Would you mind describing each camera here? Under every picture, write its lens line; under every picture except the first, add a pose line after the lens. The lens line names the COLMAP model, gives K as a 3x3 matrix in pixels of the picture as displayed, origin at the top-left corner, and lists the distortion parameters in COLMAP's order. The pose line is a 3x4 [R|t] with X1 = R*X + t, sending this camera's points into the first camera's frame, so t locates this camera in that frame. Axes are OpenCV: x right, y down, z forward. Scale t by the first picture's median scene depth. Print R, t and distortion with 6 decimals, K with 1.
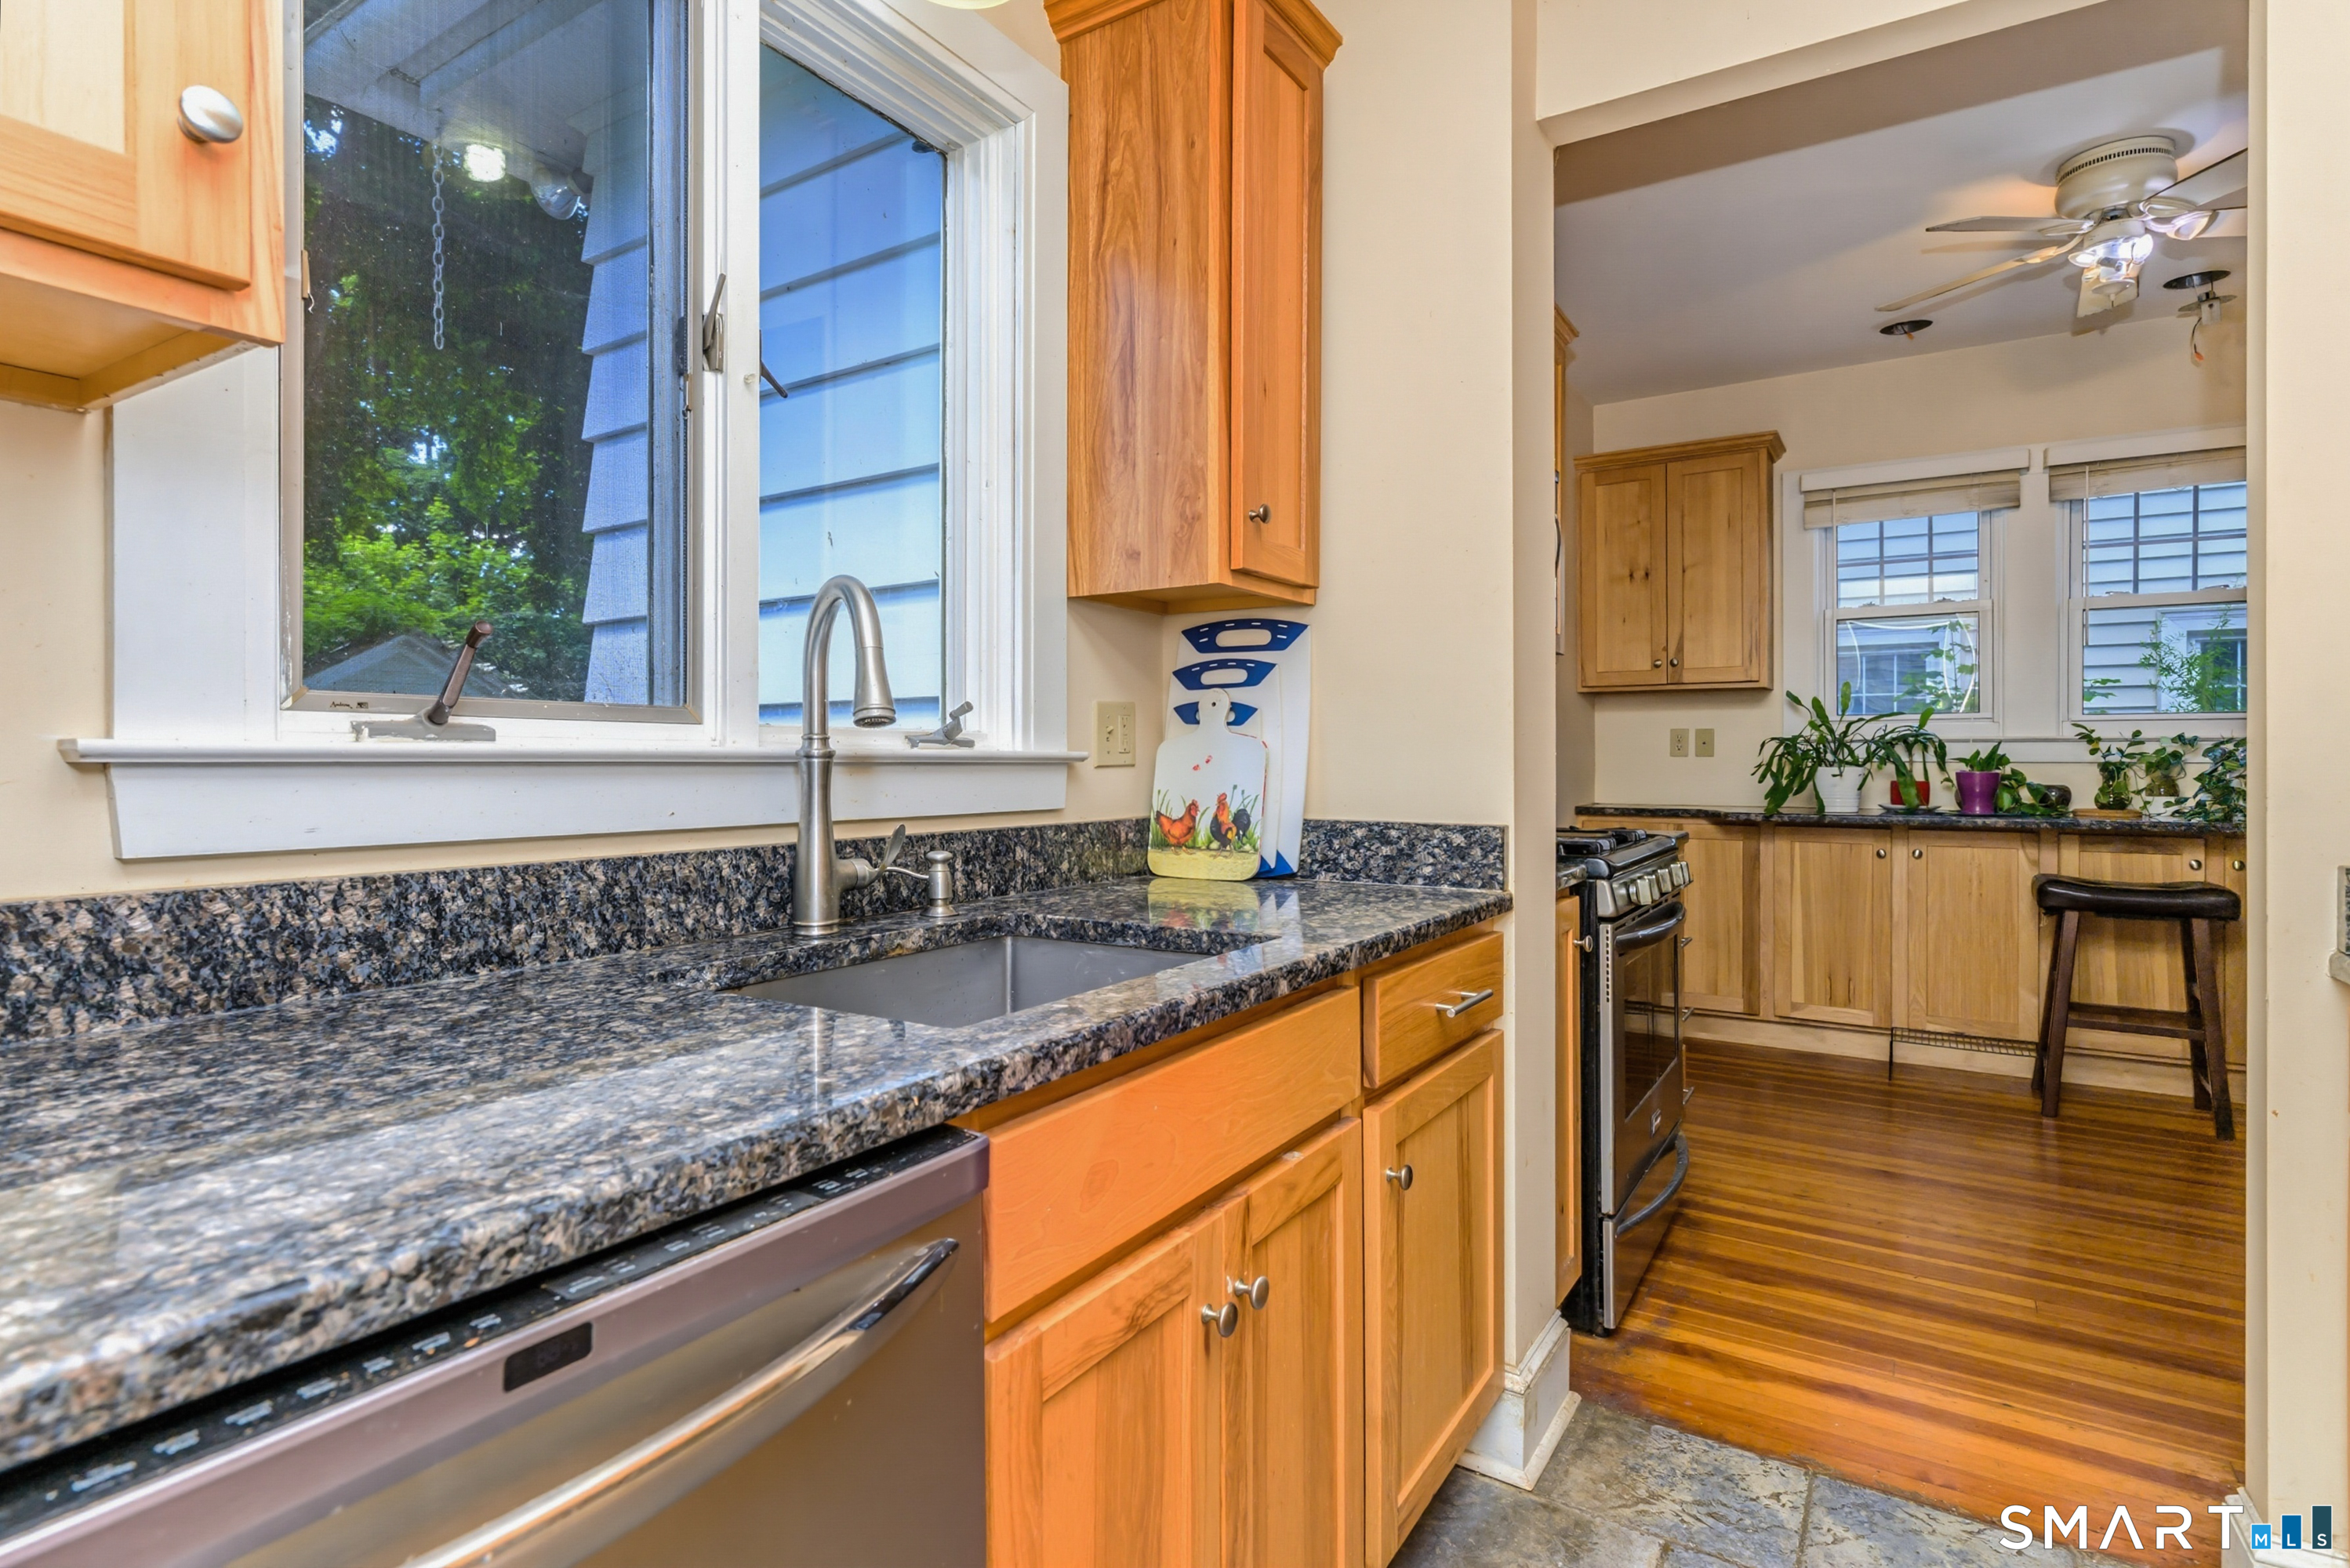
lens RADIAL K [[1159.8, 0, 1175.7], [0, 1159.8, 757.8], [0, 0, 1]] dist [0.003224, -0.000112]
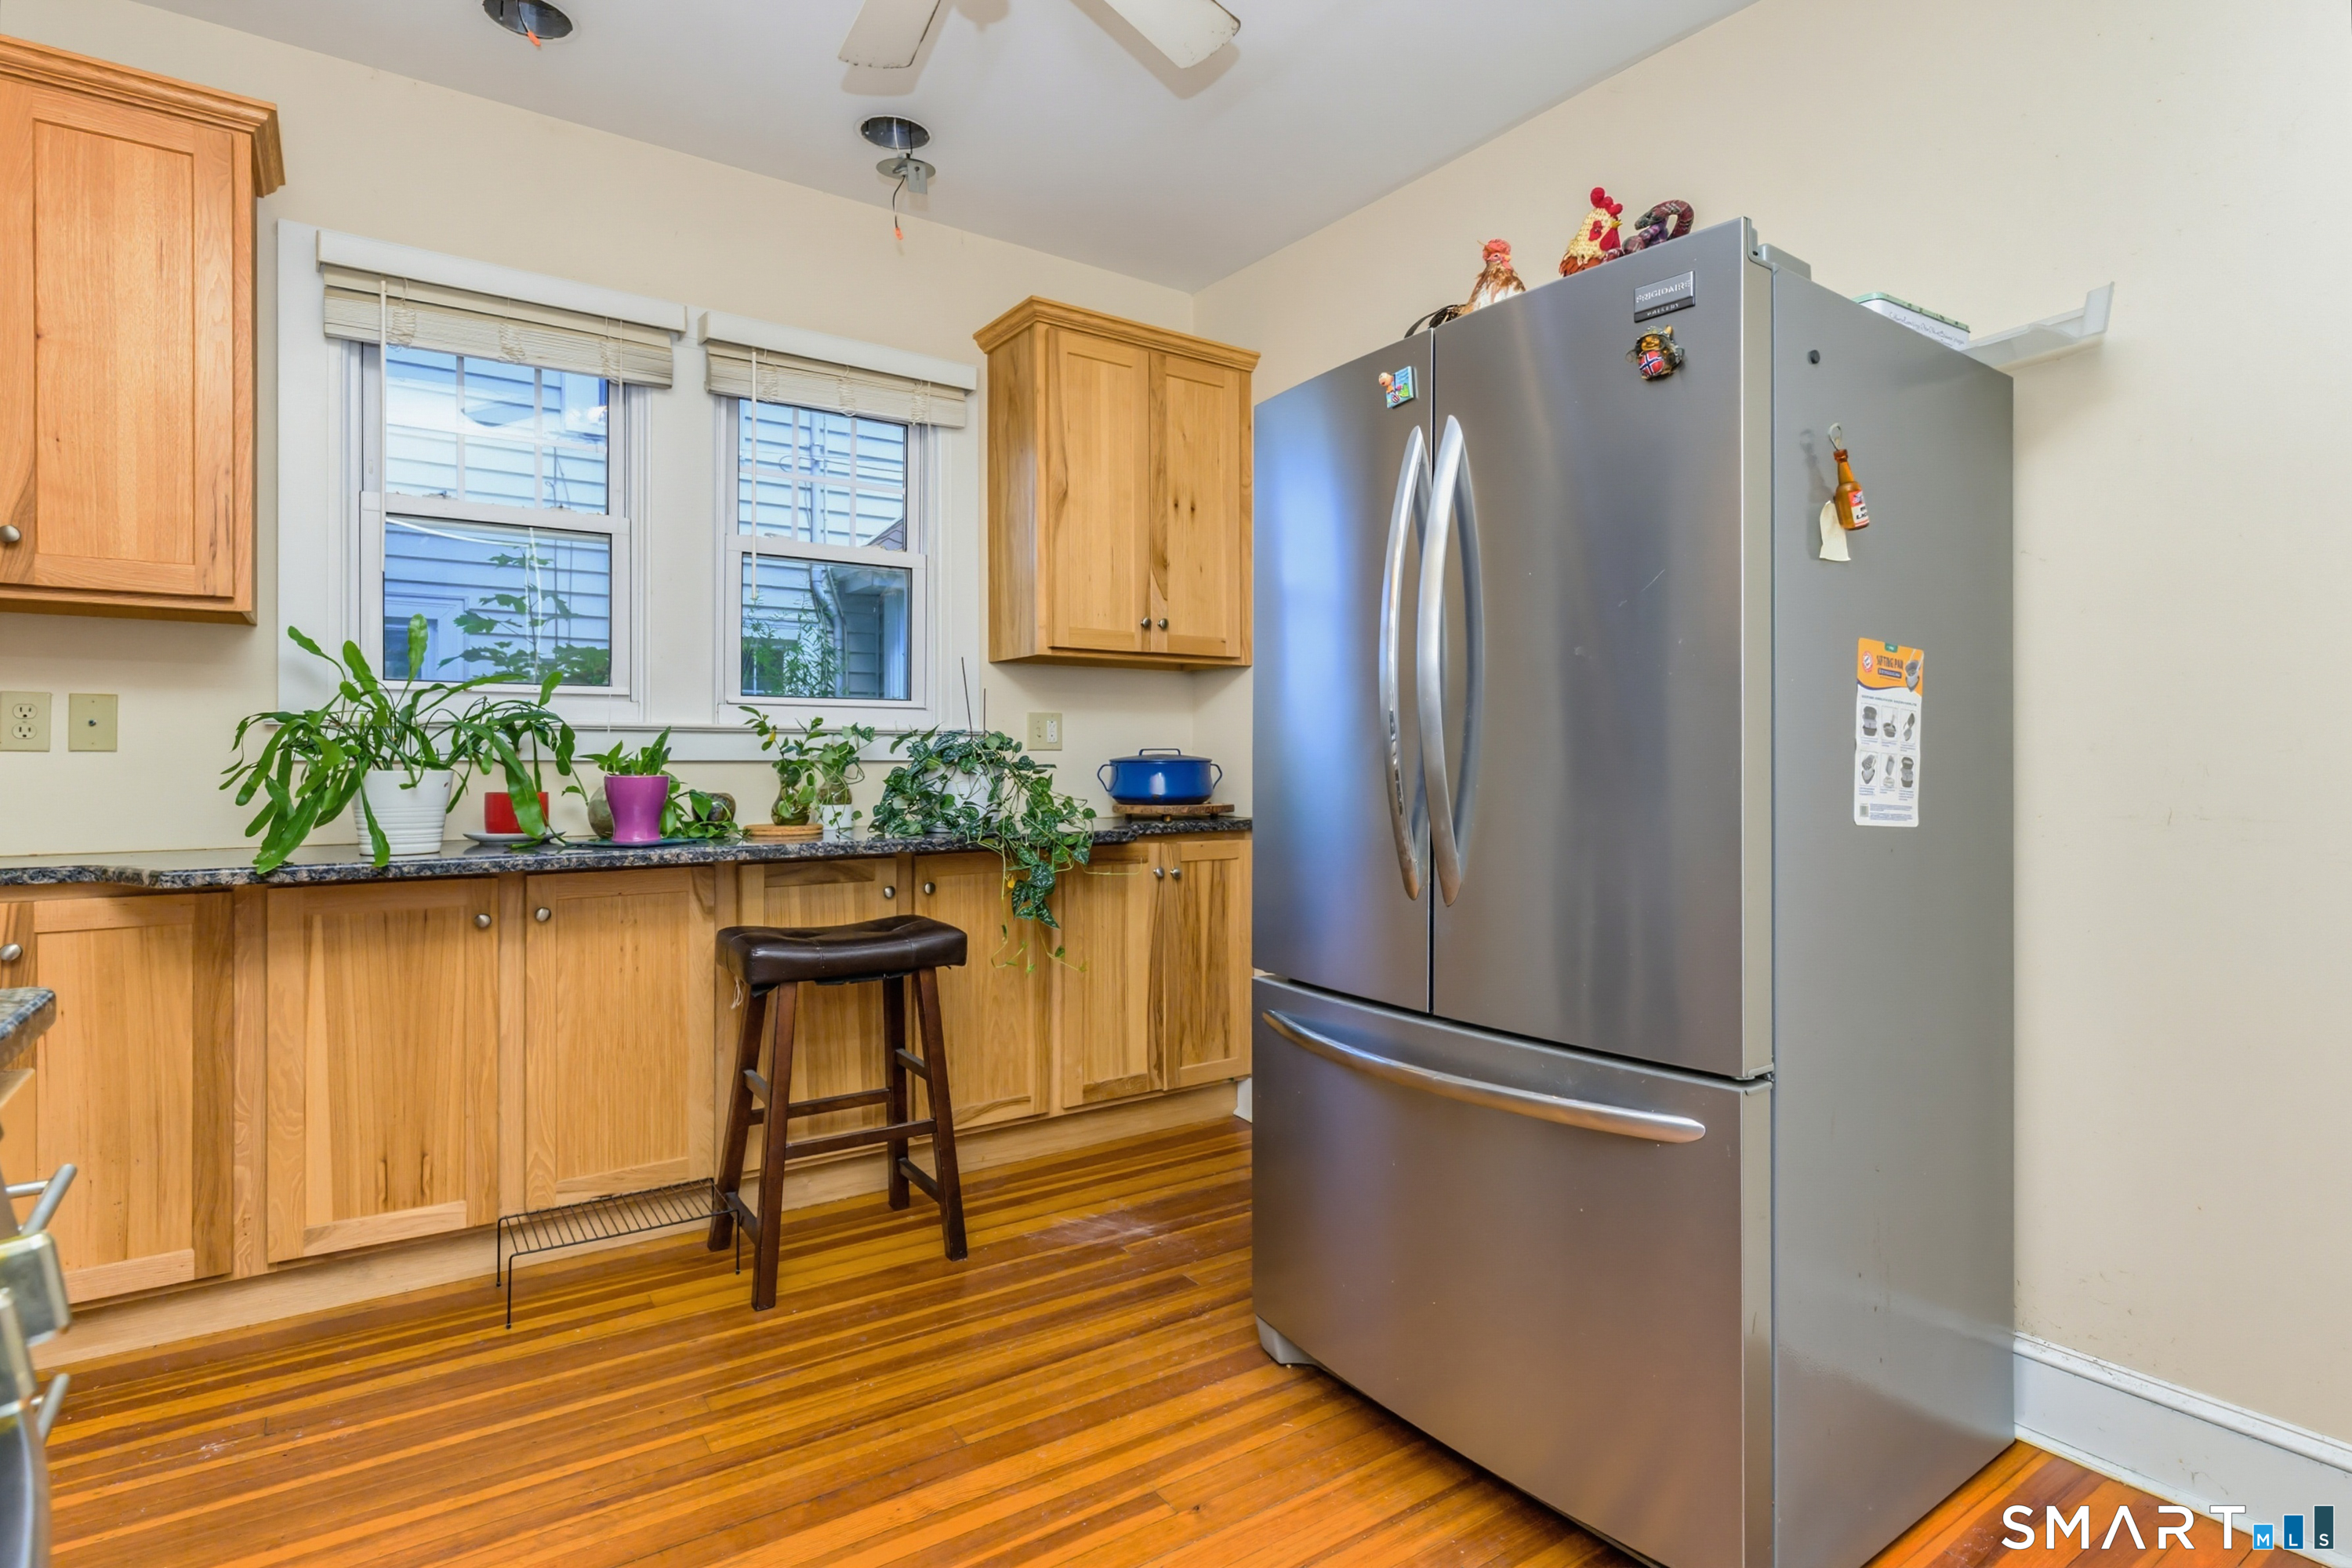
lens RADIAL K [[1160.9, 0, 1176.7], [0, 1160.9, 757.8], [0, 0, 1]] dist [0.003224, -0.000112]
pose [[0.371299, 0.001863, 0.928511, 0.203808], [0.003008, 0.999990, -0.003210, 0.004734], [-0.928508, 0.003985, 0.371290, 0.470426]]
